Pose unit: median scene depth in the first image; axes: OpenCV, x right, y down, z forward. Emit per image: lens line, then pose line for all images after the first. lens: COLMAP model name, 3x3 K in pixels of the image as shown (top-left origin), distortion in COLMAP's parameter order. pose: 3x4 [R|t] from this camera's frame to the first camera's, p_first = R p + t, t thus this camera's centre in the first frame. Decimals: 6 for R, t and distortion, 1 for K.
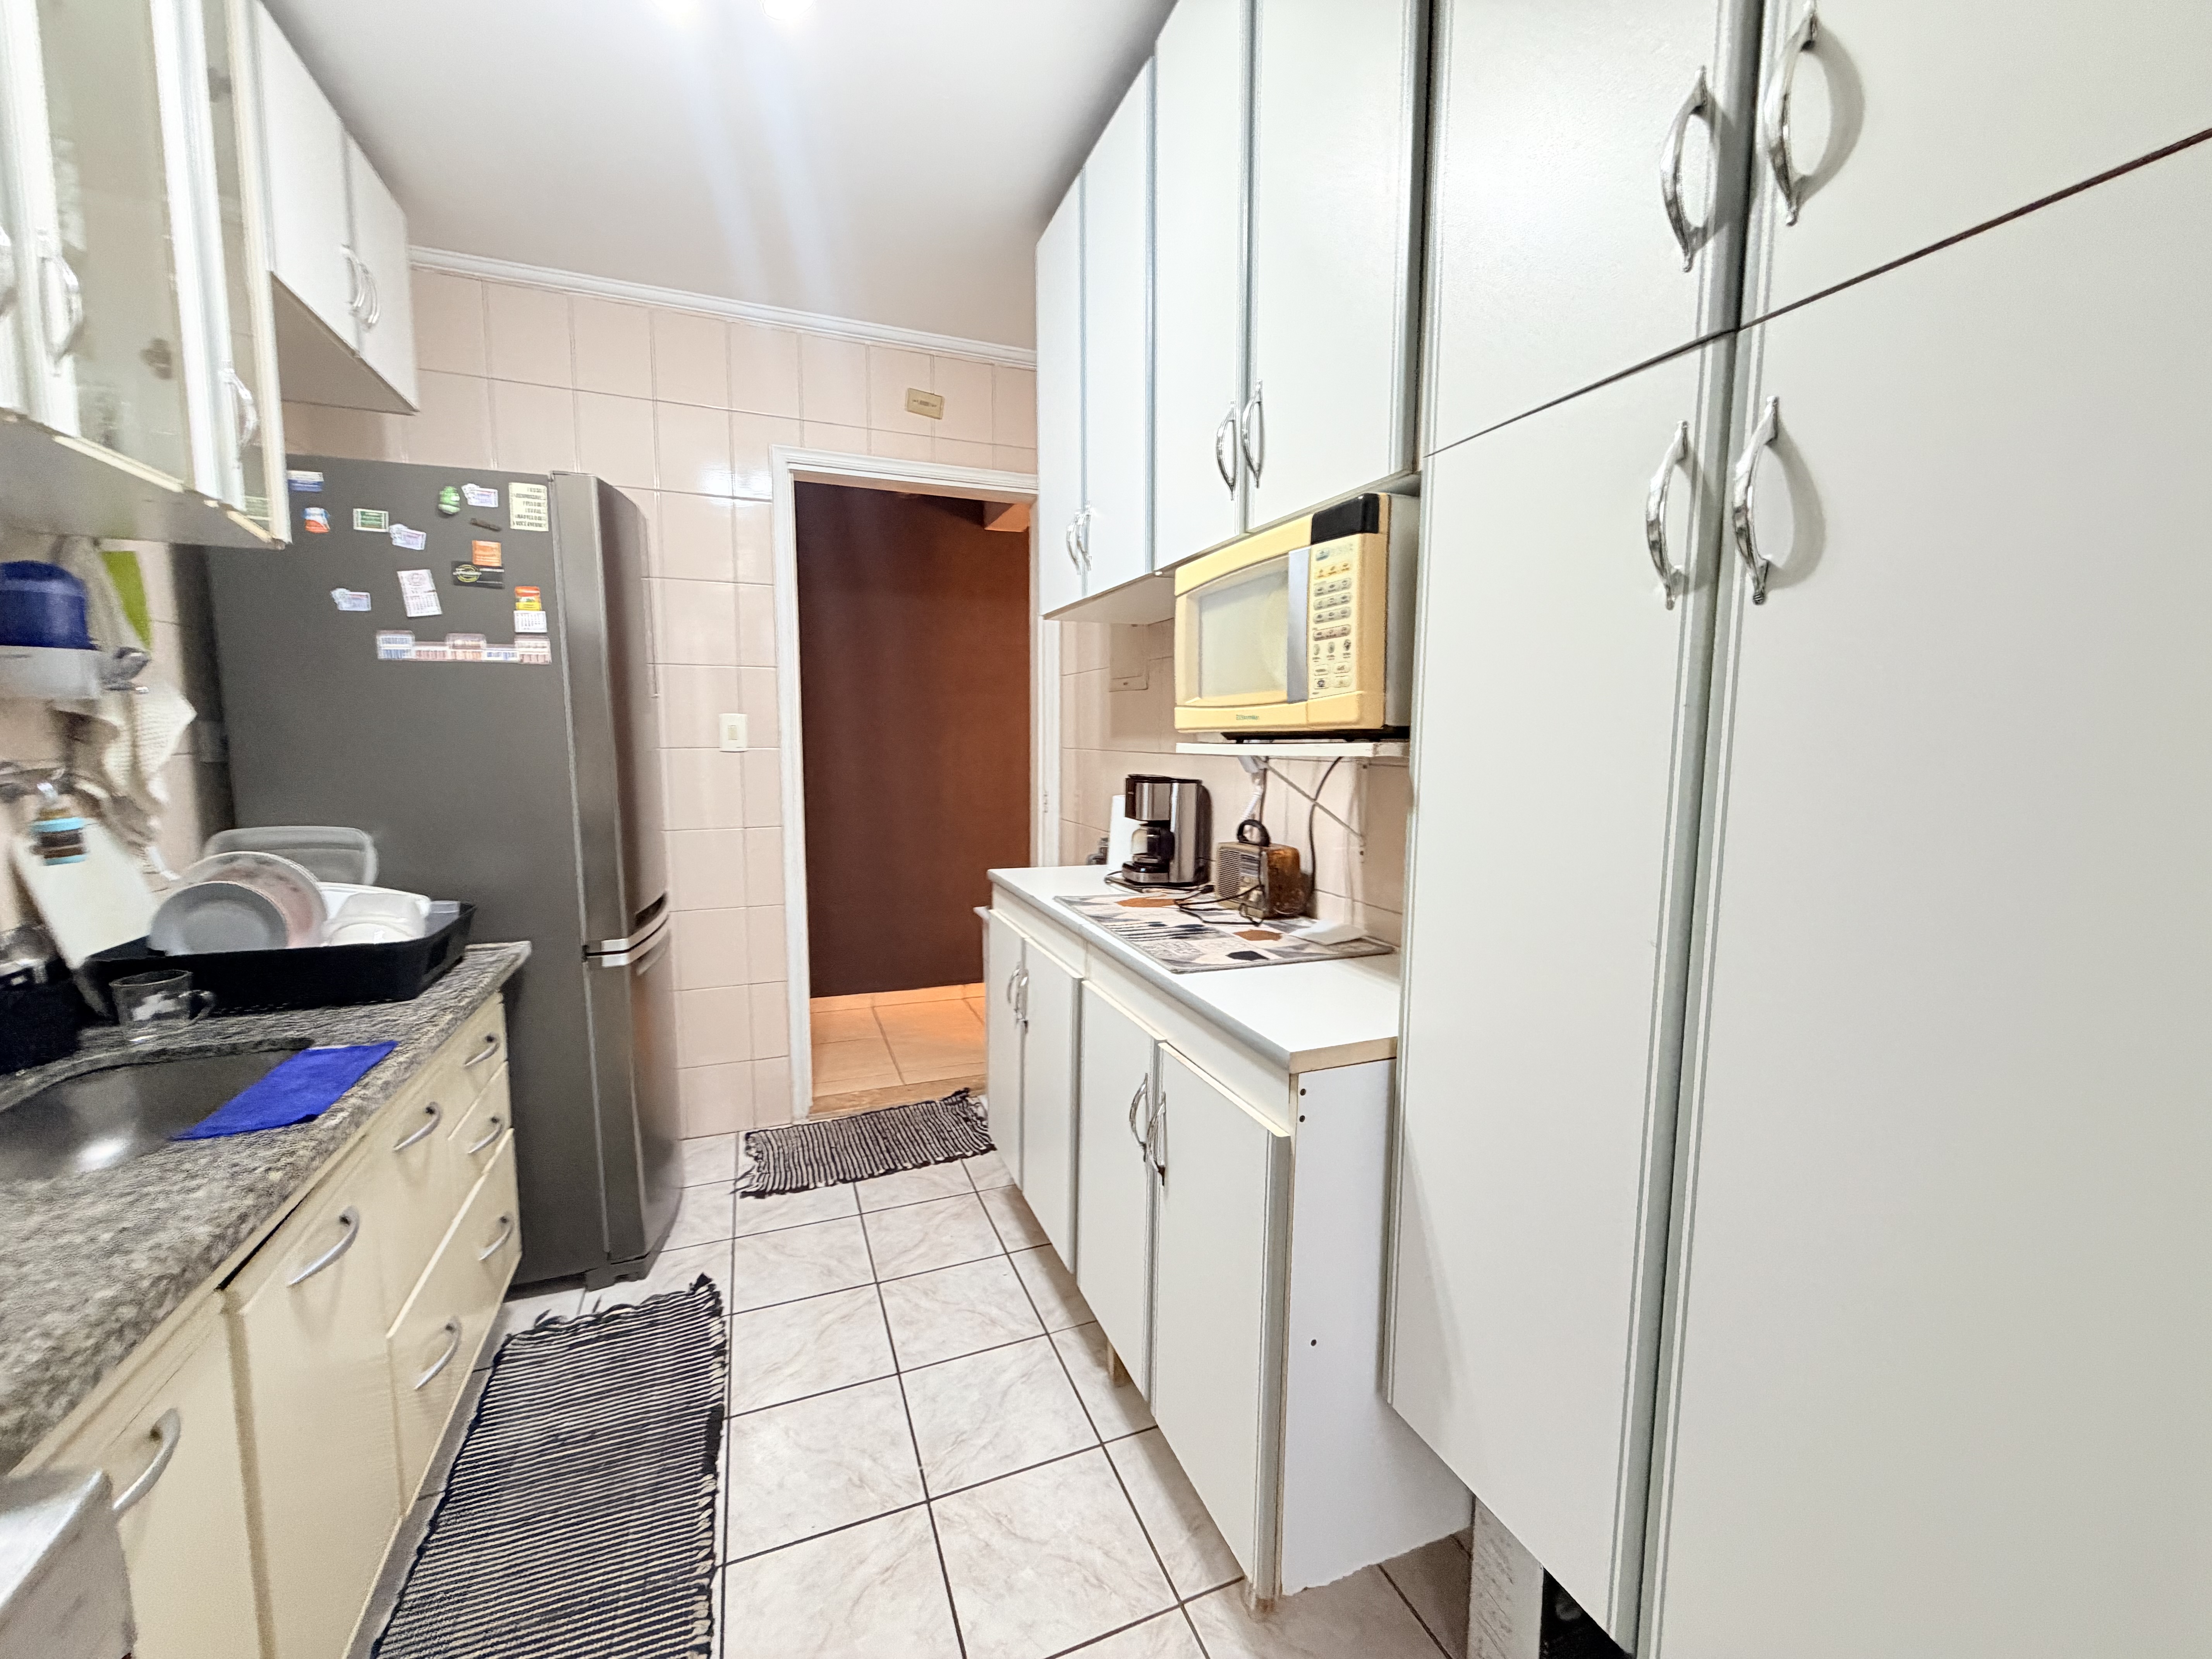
lens RADIAL K [[875.5, 0, 1097.0], [0, 875.5, 826.8], [0, 0, 1]] dist [-0.002188, -0.000128]
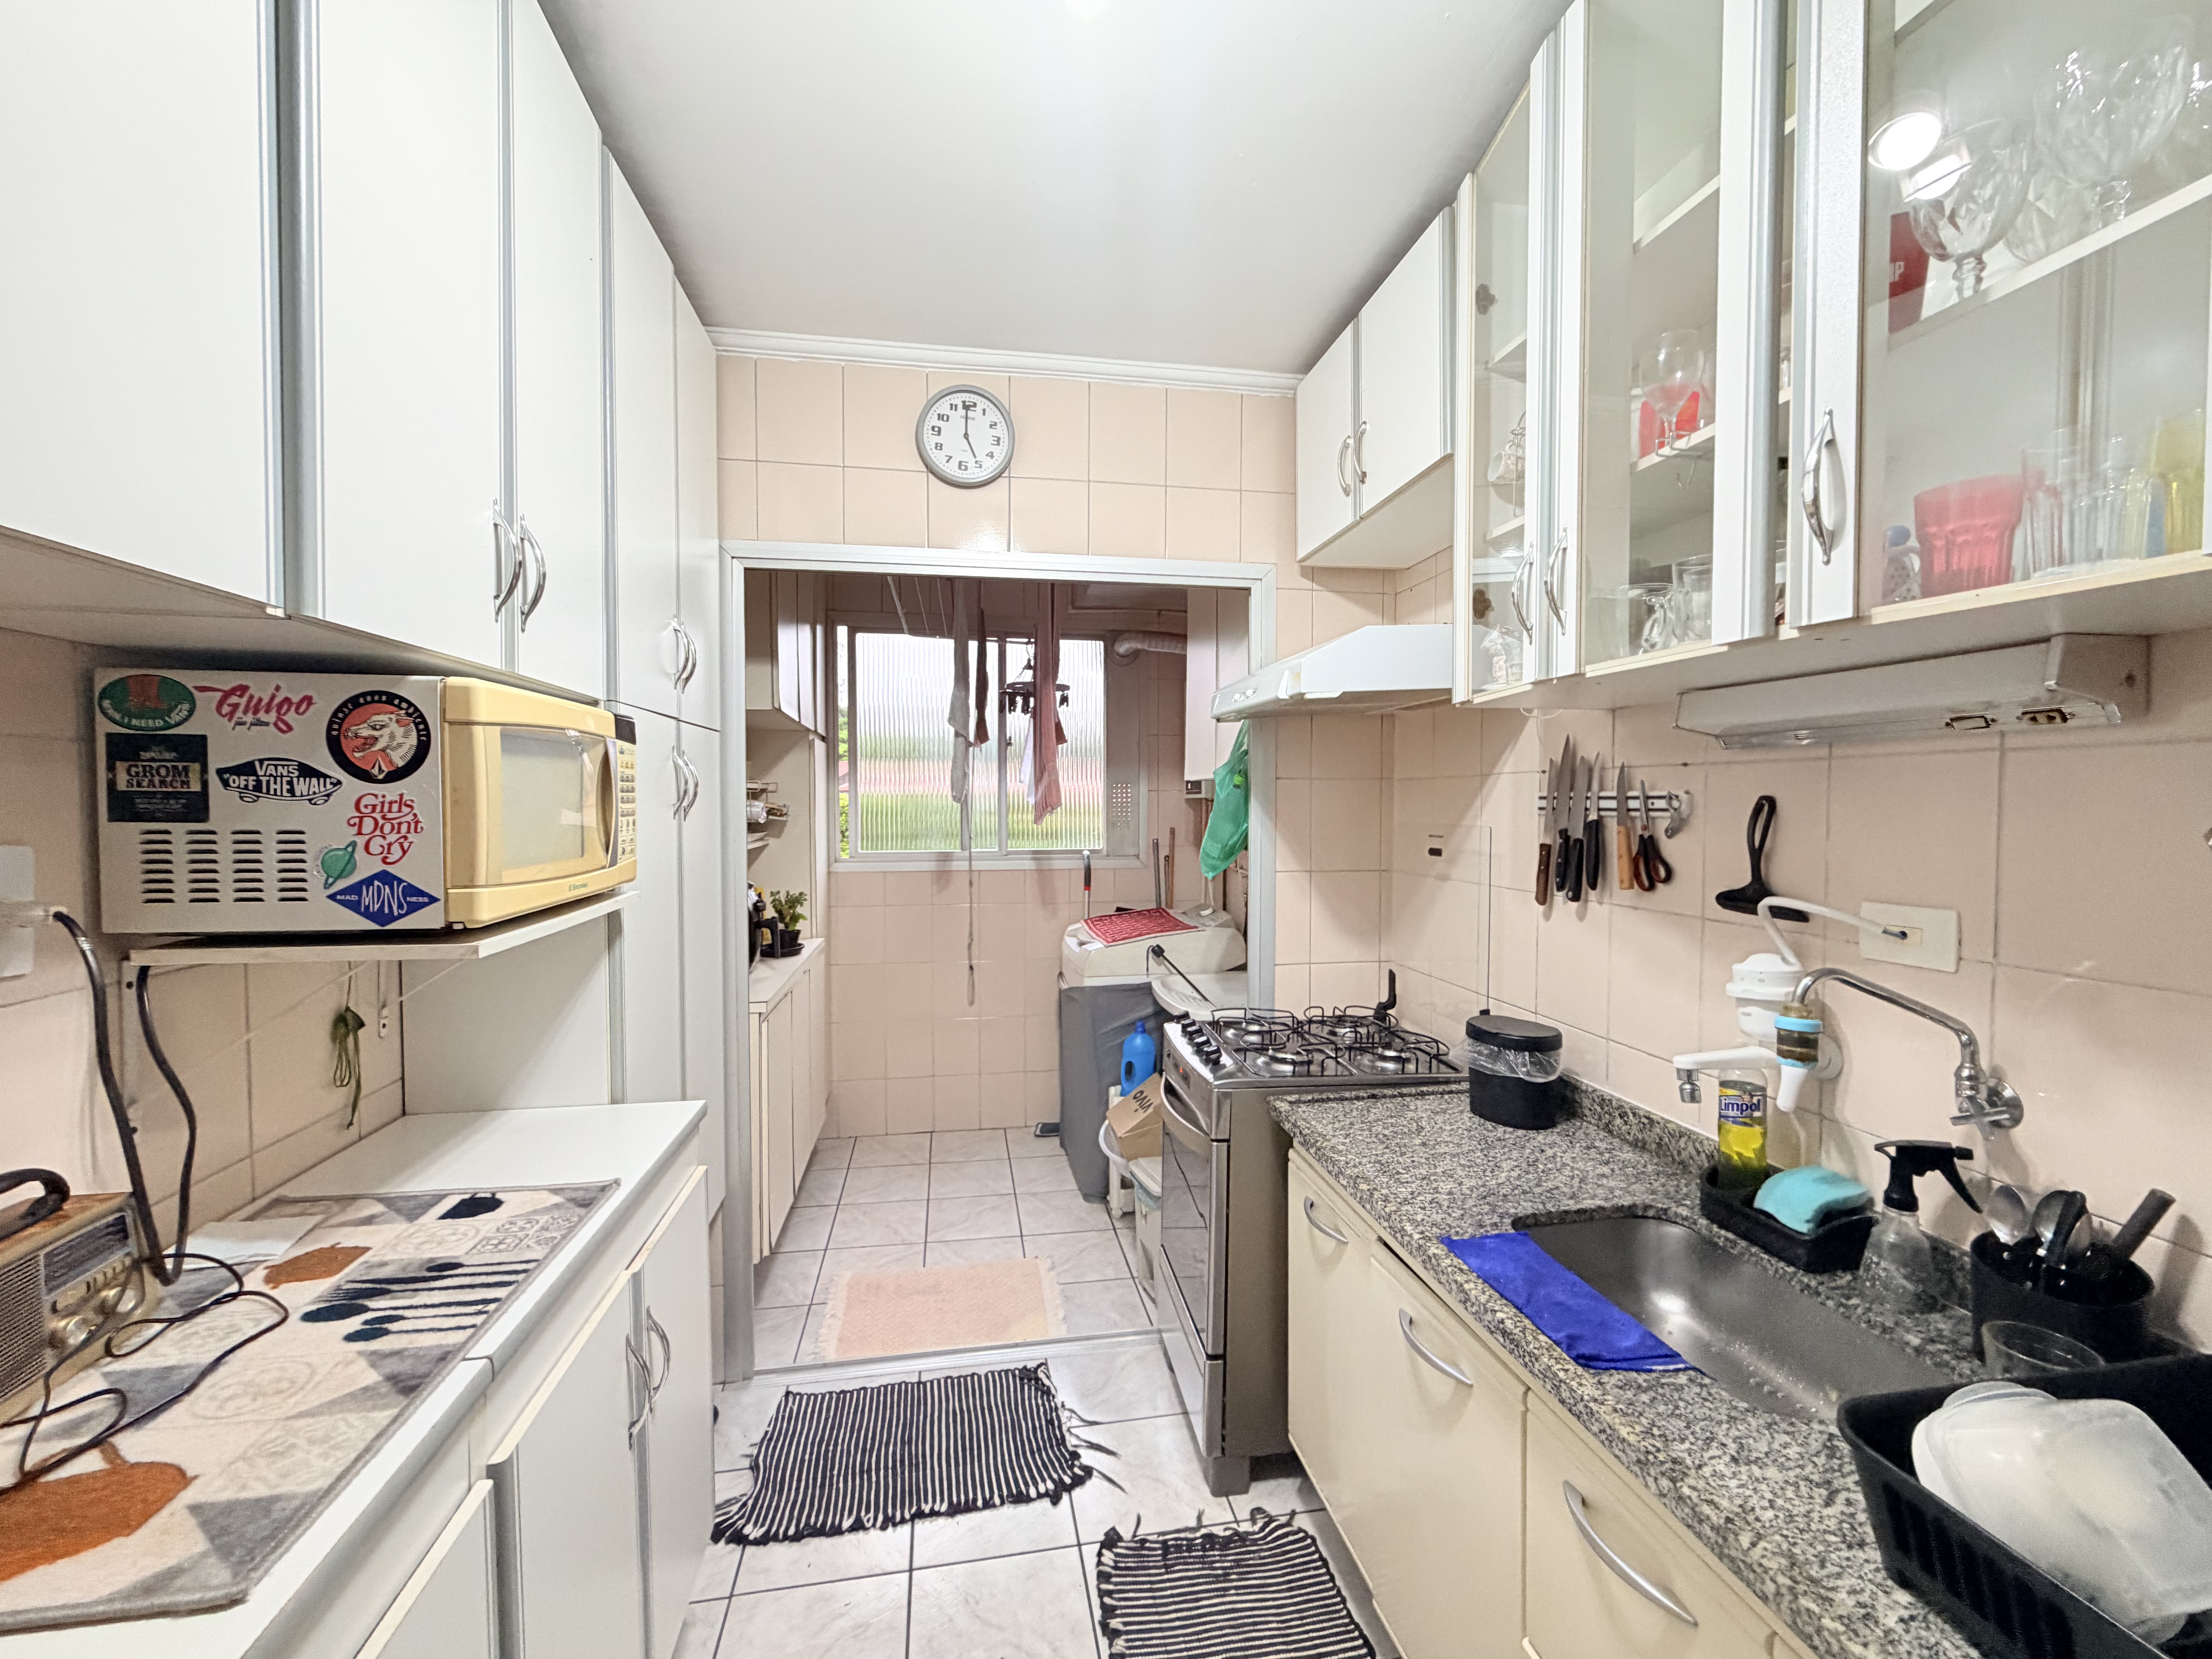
lens RADIAL K [[875.5, 0, 1097.0], [0, 875.5, 826.8], [0, 0, 1]] dist [-0.002188, -0.000128]
pose [[-0.978832, -0.011255, 0.204356, -0.448130], [0.016102, 0.991157, 0.131716, -0.238599], [-0.204031, 0.132218, -0.969995, 1.400440]]
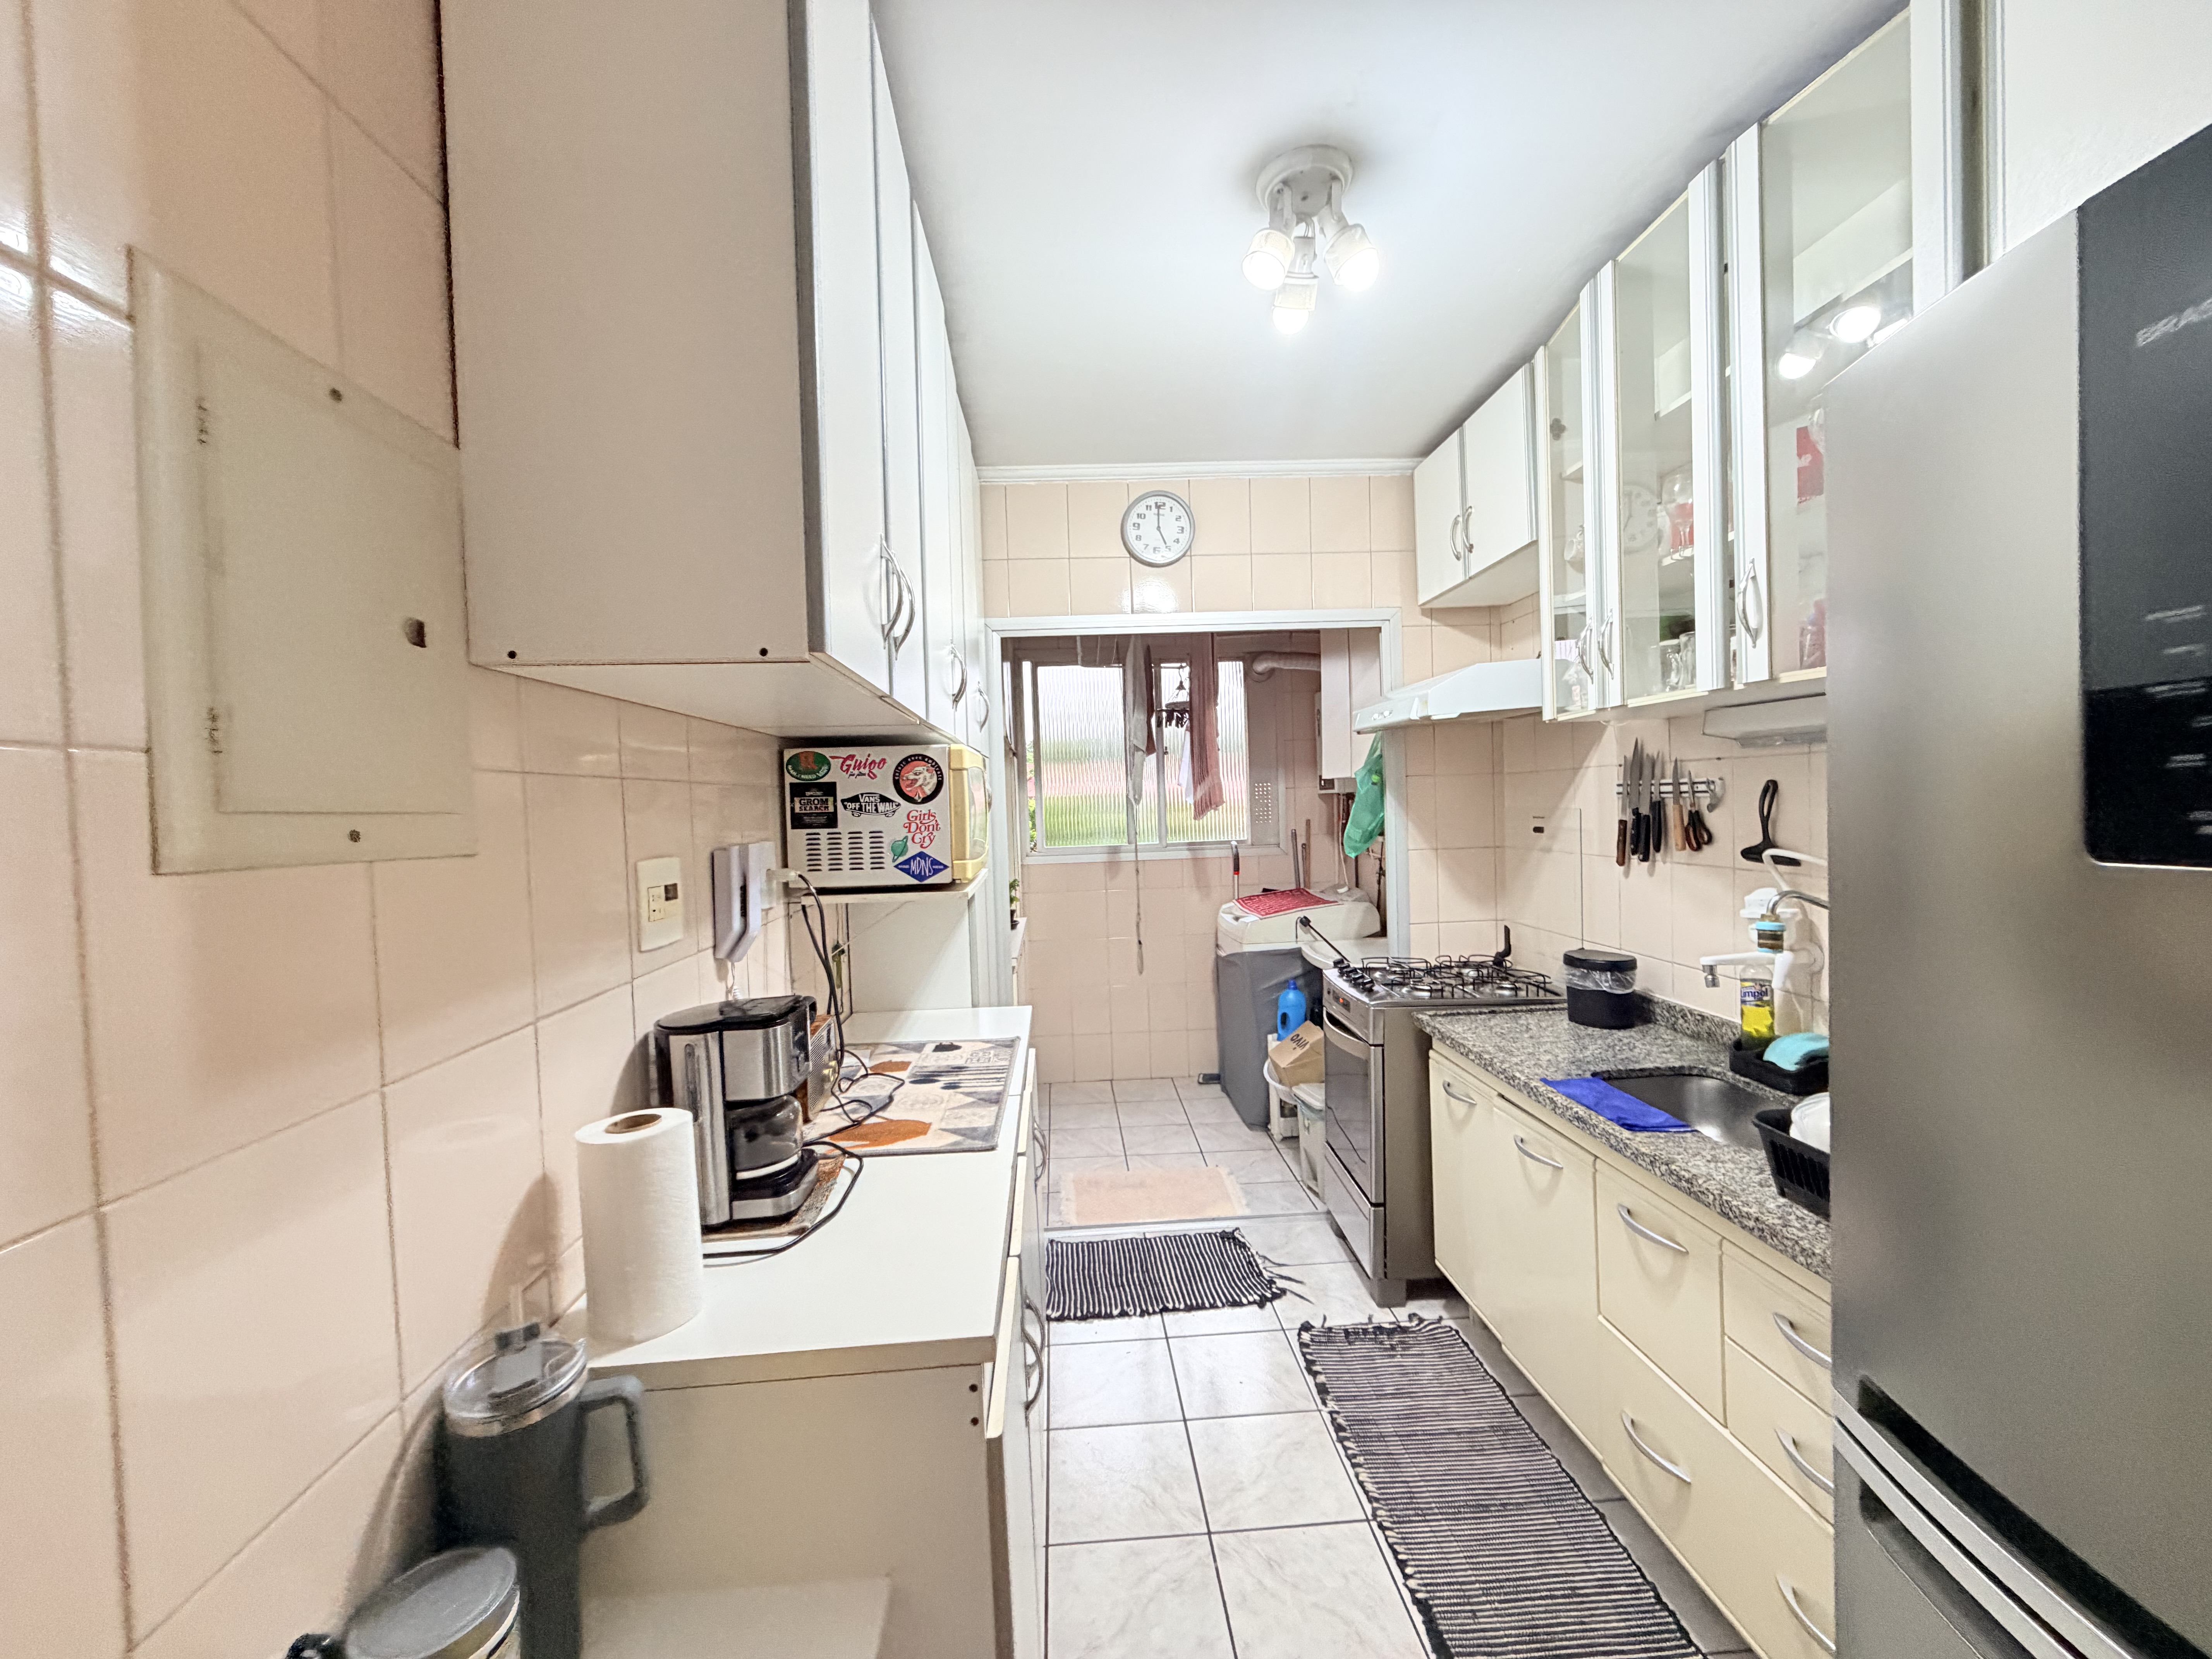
lens RADIAL K [[875.5, 0, 1097.0], [0, 875.5, 826.8], [0, 0, 1]] dist [-0.002188, -0.000128]
pose [[-0.947523, 0.018427, 0.319156, -0.410205], [0.062671, 0.989673, 0.128921, -0.295050], [-0.313485, 0.142157, -0.938892, 1.868716]]
